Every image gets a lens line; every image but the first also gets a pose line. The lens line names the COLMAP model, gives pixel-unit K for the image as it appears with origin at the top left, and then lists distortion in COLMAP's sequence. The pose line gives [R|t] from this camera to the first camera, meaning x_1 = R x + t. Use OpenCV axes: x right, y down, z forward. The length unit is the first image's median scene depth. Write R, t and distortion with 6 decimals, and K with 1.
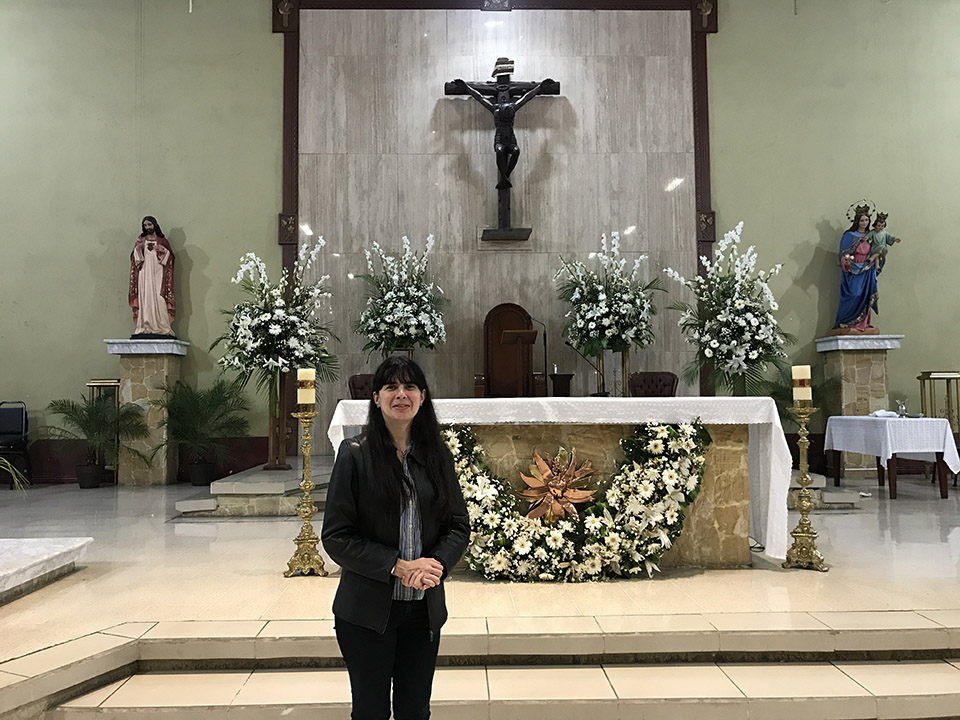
lens RADIAL K [[786.6, 0, 477.7], [0, 786.6, 358.1], [0, 0, 1]] dist [0.013540, -0.022063]
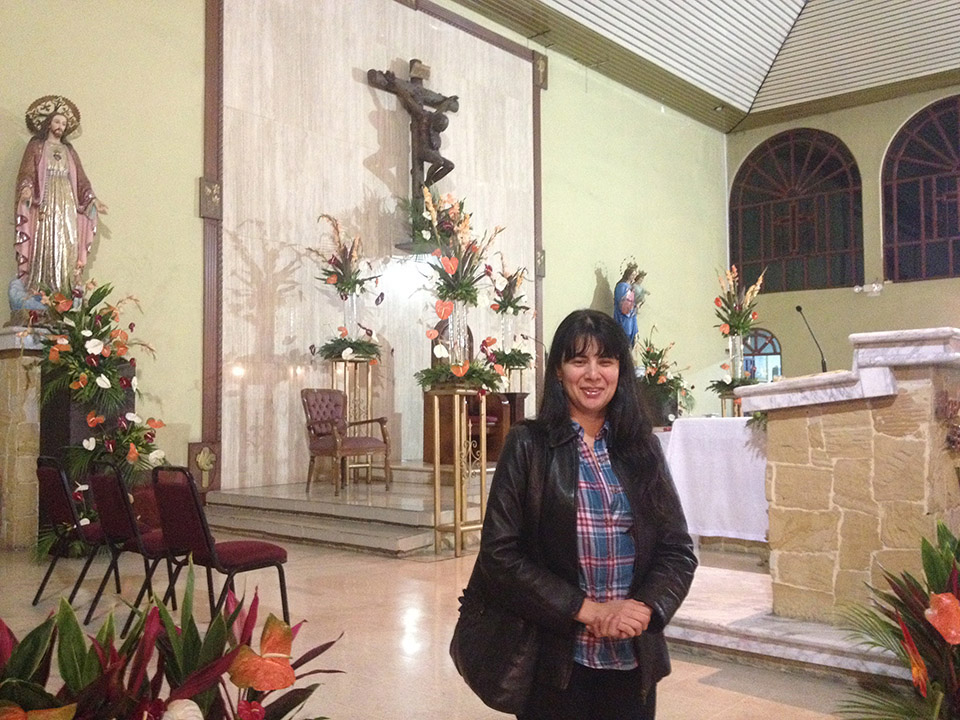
lens RADIAL K [[897.1, 0, 476.0], [0, 897.1, 367.7], [0, 0, 1]] dist [0.040151, 0.000000]
pose [[0.678895, 0.038690, 0.733216, -0.704505], [-0.037329, 0.999138, -0.018158, 0.008487], [-0.733286, -0.015043, 0.679754, 0.199705]]
